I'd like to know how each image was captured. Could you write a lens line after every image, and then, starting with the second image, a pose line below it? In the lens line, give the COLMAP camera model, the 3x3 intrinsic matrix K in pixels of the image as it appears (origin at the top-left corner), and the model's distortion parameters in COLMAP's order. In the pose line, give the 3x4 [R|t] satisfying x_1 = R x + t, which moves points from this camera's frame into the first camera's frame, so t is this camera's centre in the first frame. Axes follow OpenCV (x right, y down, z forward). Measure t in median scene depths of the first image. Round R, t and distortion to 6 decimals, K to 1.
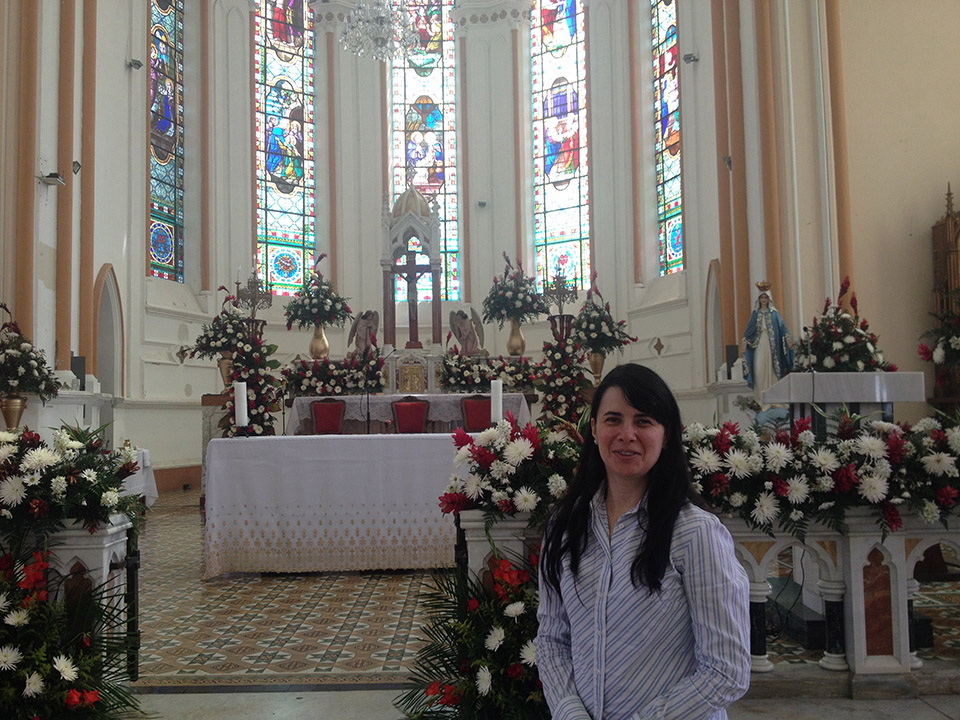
lens RADIAL K [[897.7, 0, 476.9], [0, 897.7, 369.8], [0, 0, 1]] dist [0.133908, -0.351857]
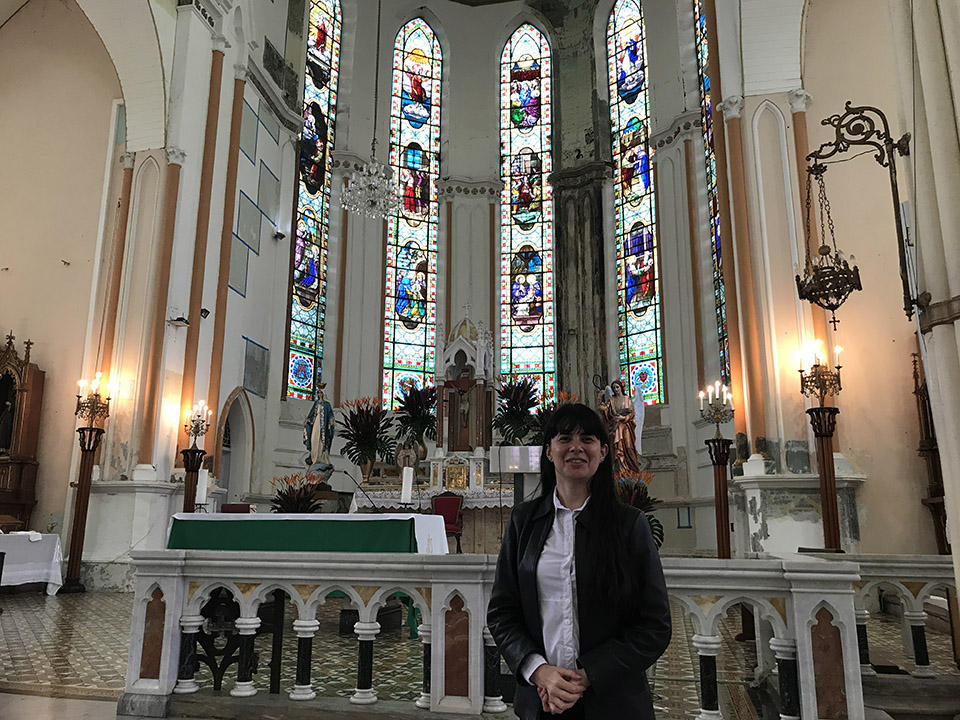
lens RADIAL K [[788.9, 0, 473.6], [0, 788.9, 352.4], [0, 0, 1]] dist [0.080291, -0.178061]
pose [[0.968022, -0.031959, -0.248820, 0.136791], [-0.009765, 0.986300, -0.164672, 0.011915], [0.250674, 0.161836, 0.954448, 0.003546]]
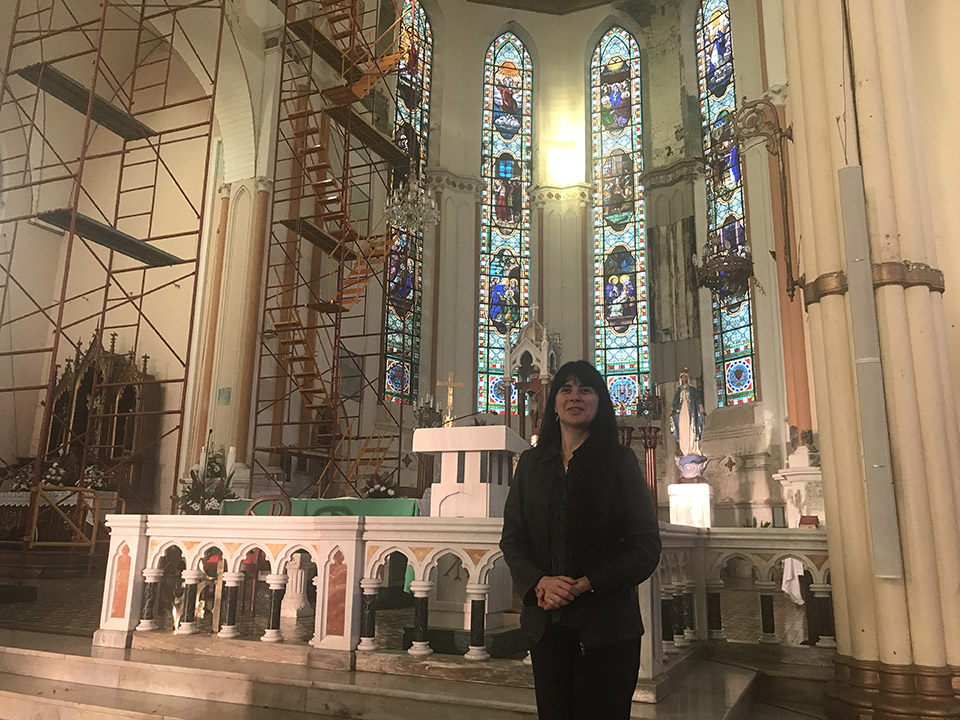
lens RADIAL K [[791.1, 0, 476.2], [0, 791.1, 347.7], [0, 0, 1]] dist [0.128290, -0.383550]
pose [[0.904895, -0.066751, -0.420368, 0.215867], [-0.010105, 0.983979, -0.177999, 0.021292], [0.425515, 0.165318, 0.889723, 0.001064]]
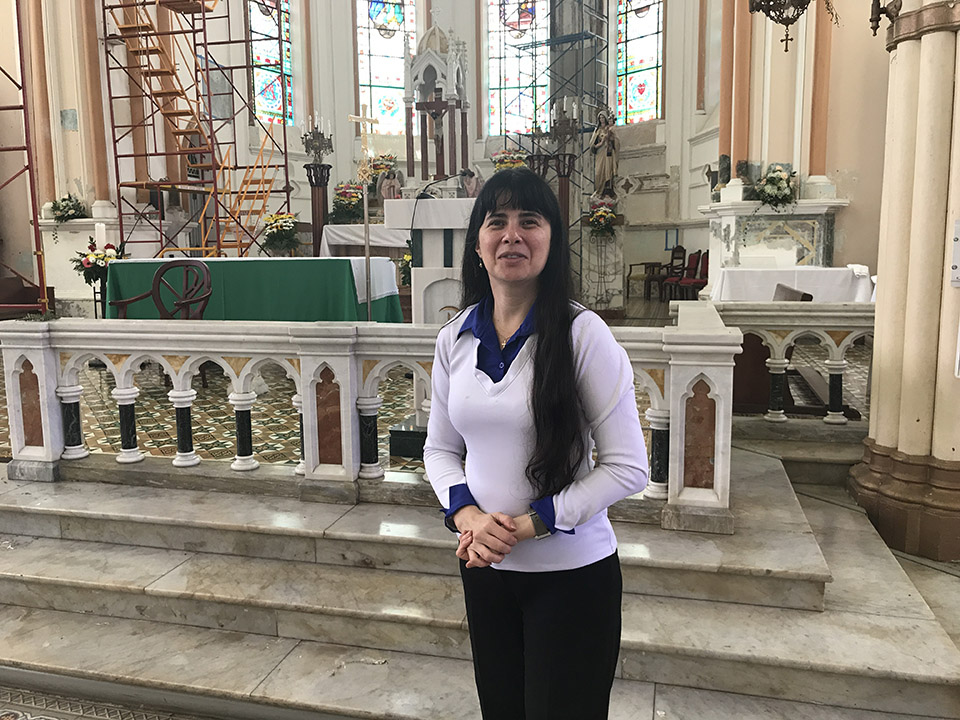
lens RADIAL K [[797.2, 0, 476.3], [0, 797.2, 354.3], [0, 0, 1]] dist [0.005723, -0.000917]
pose [[0.964476, 0.039049, -0.261269, 0.163067], [0.011292, 0.982017, 0.188456, 0.001645], [0.263930, -0.184711, 0.946690, 0.032468]]
